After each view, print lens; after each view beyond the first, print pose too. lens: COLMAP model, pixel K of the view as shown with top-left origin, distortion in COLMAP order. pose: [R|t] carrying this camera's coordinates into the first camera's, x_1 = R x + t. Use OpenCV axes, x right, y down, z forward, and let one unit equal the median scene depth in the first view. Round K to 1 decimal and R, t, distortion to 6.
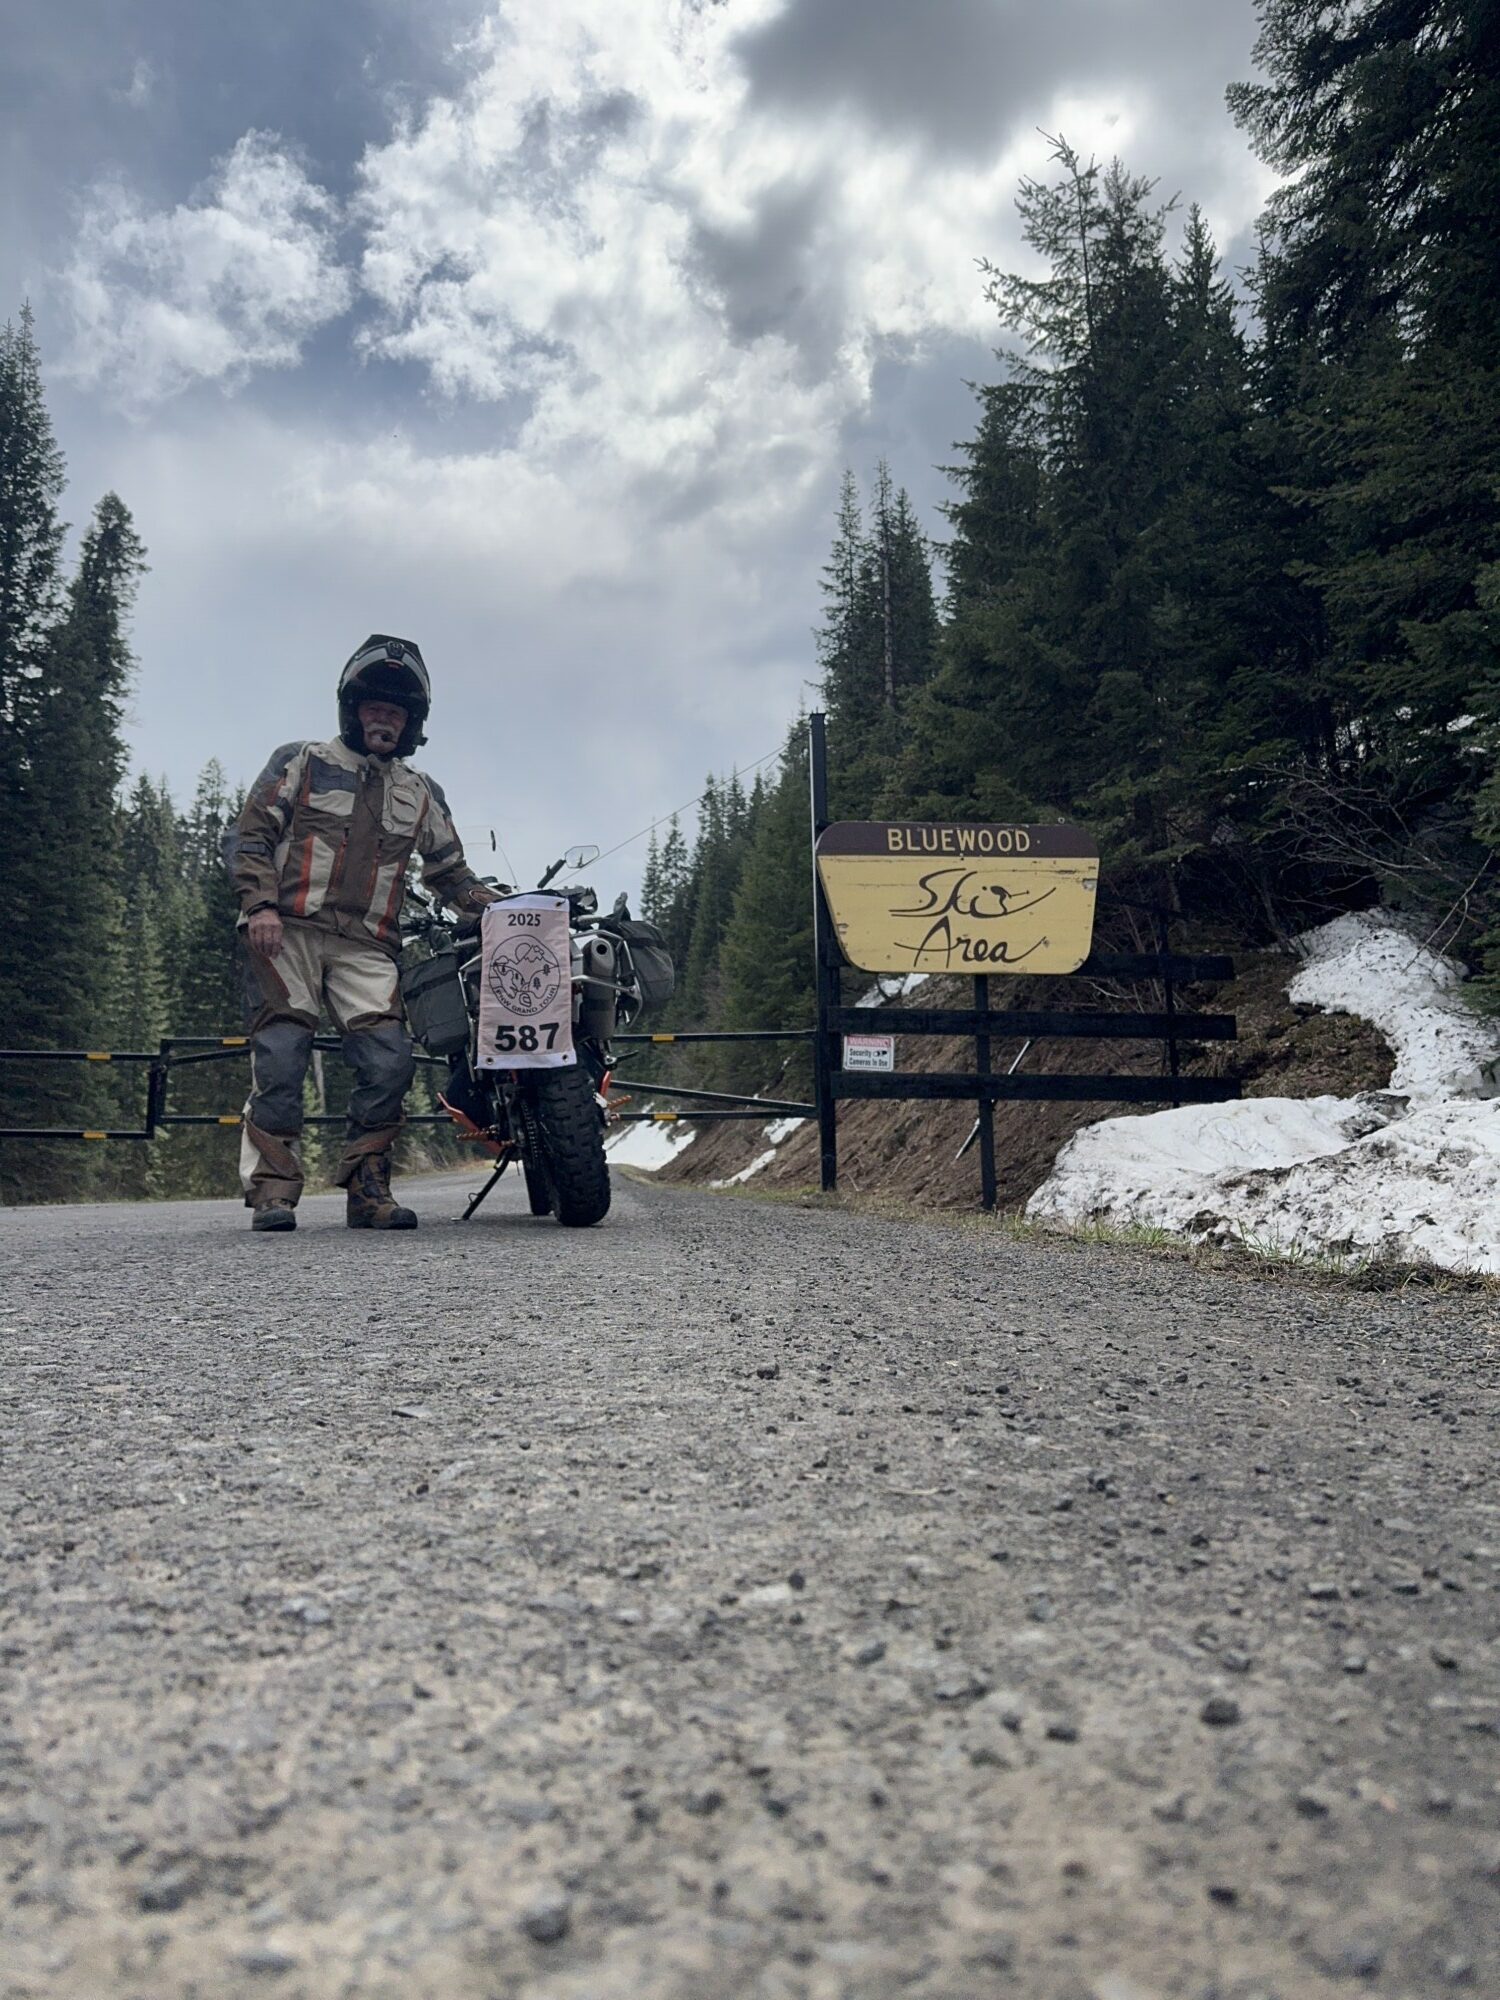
lens RADIAL K [[1399.2, 0, 745.0], [0, 1399.2, 979.7], [0, 0, 1]] dist [0.123155, -0.003327]
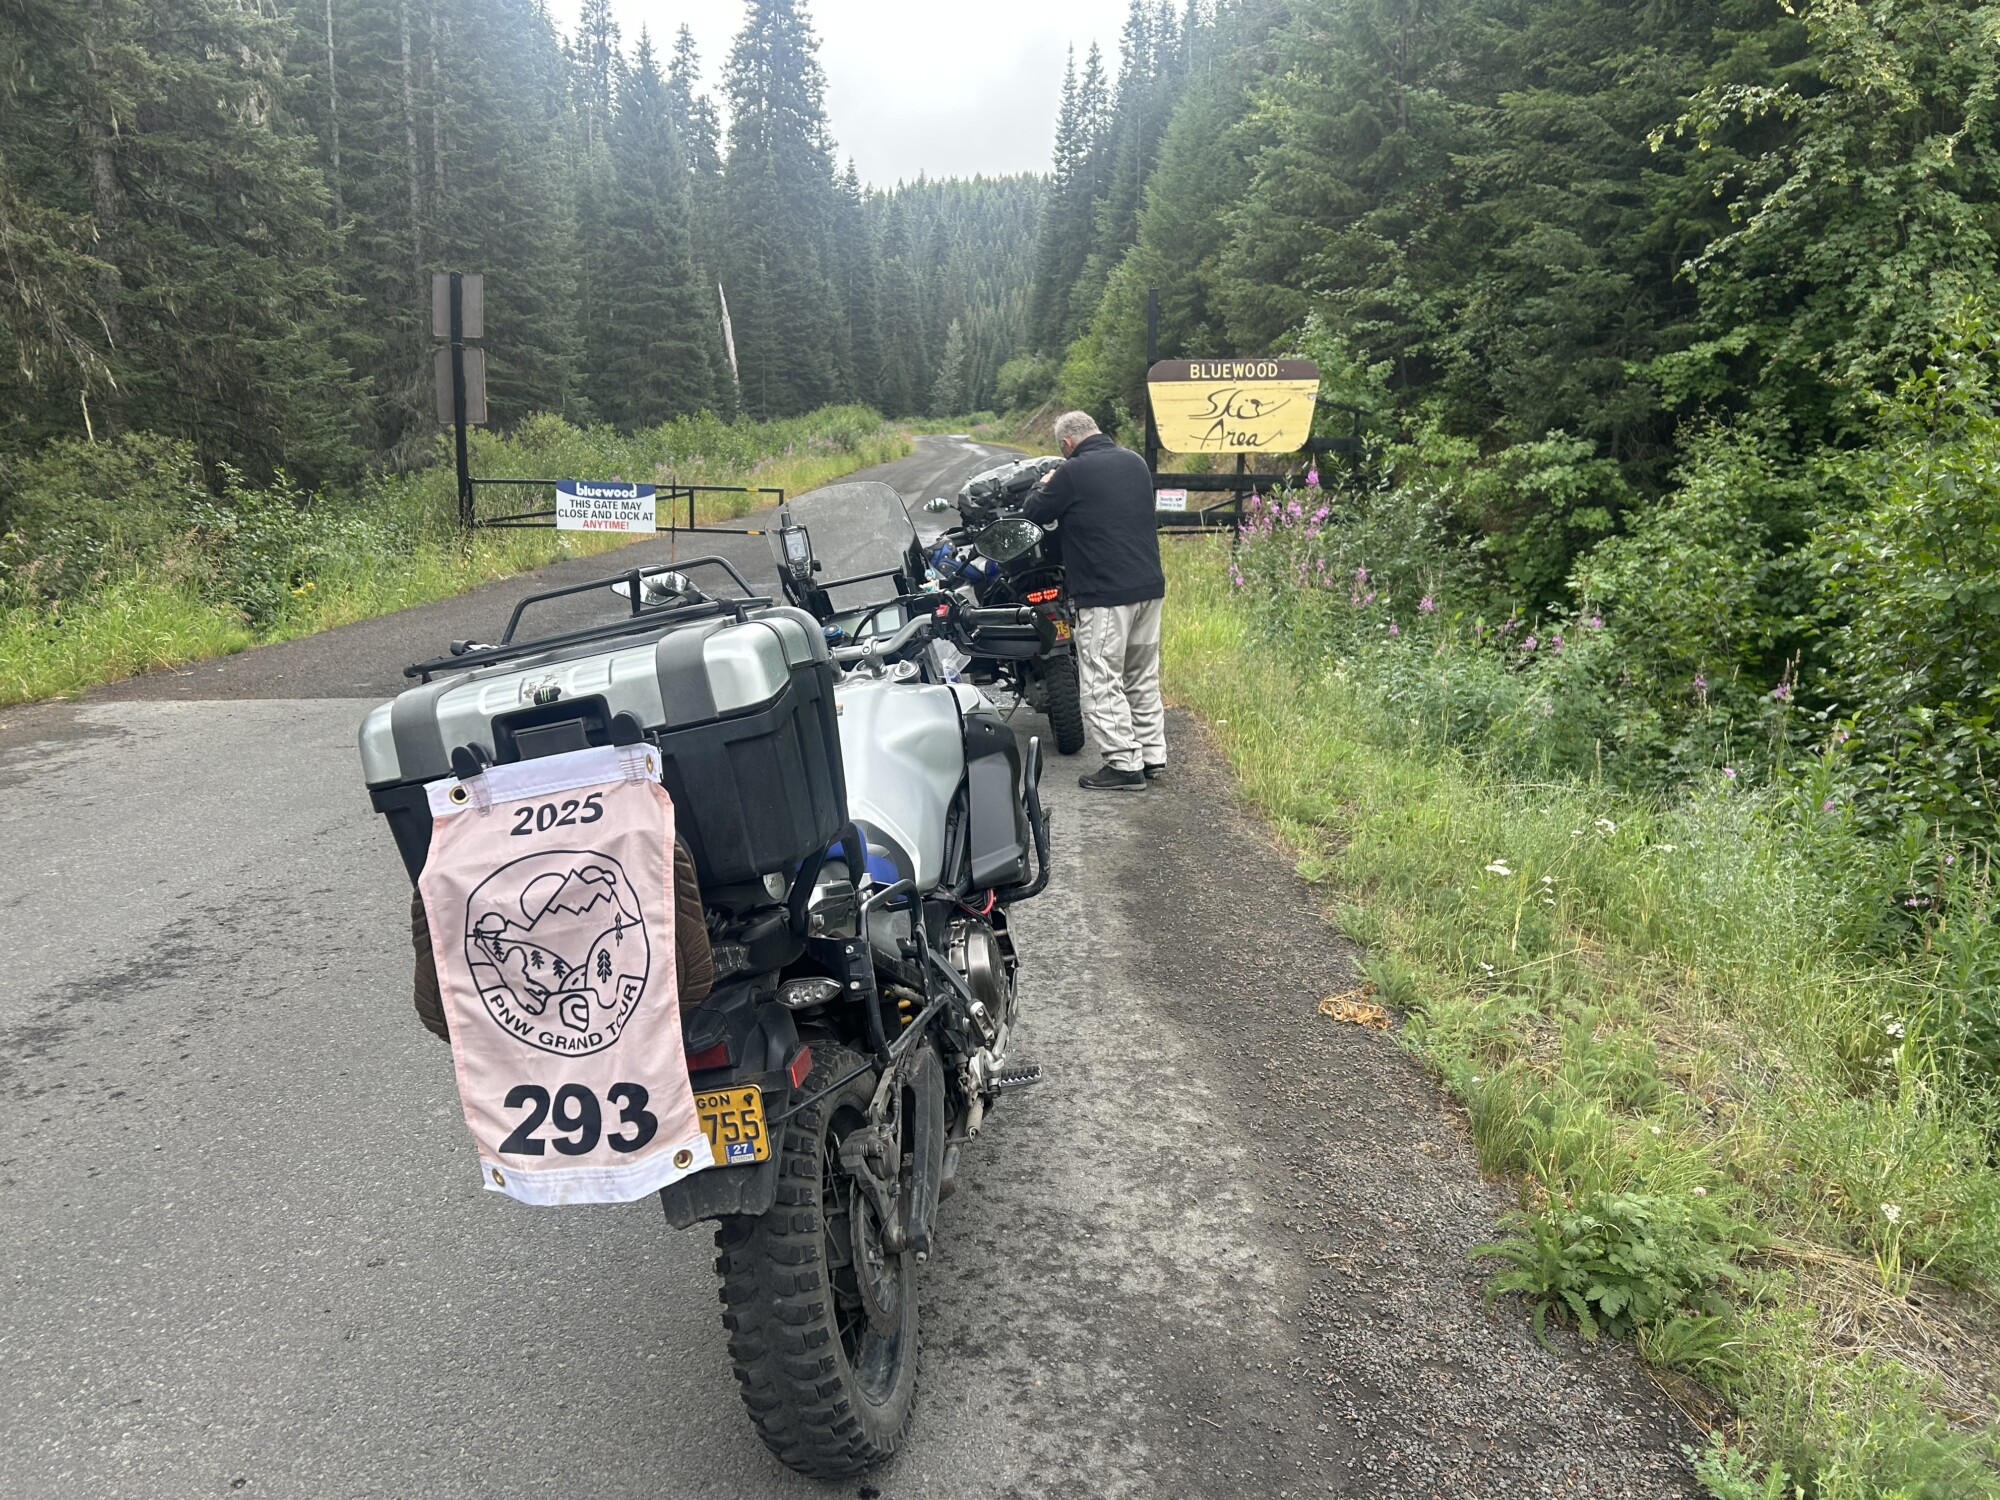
lens RADIAL K [[1501.7, 0, 1000.2], [0, 1501.7, 740.4], [0, 0, 1]] dist [0.027949, -0.000243]
pose [[0.994087, 0.038320, -0.101599, 0.073589], [-0.002752, 0.944250, 0.329219, -0.275304], [0.108550, -0.326993, 0.938772, -0.880840]]
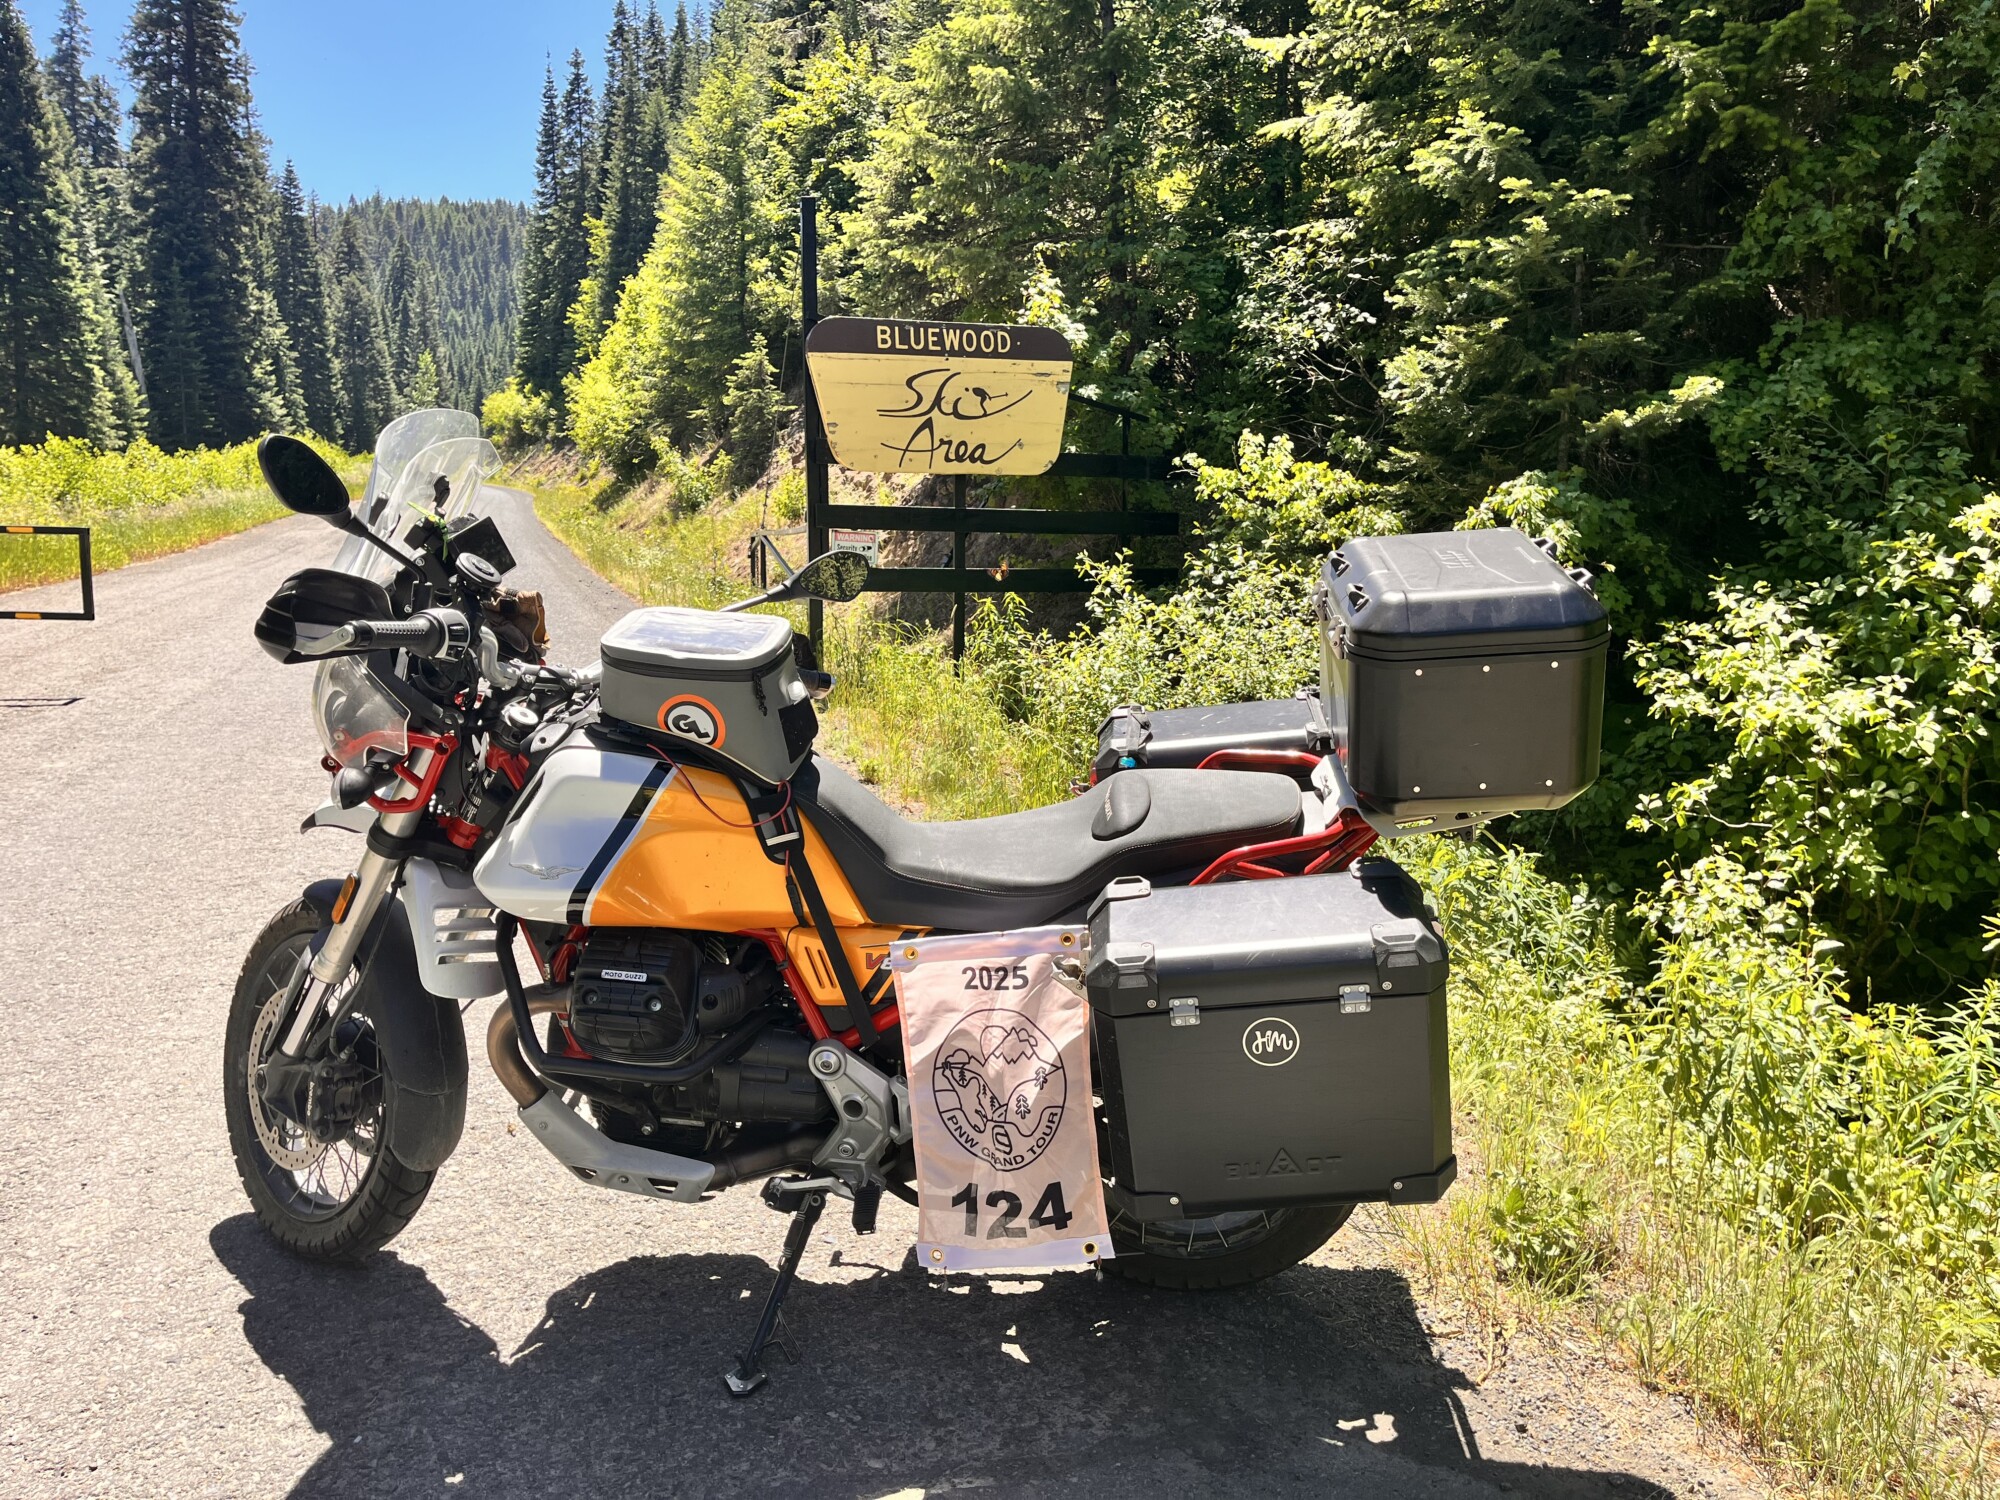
lens RADIAL K [[1507.8, 0, 1073.6], [0, 1507.8, 802.9], [0, 0, 1]] dist [-0.010966, -0.028521]
pose [[0.966216, -0.019437, 0.257000, -0.047893], [-0.067529, 0.943225, 0.325216, -0.144574], [-0.248730, -0.331584, 0.910047, -0.147592]]
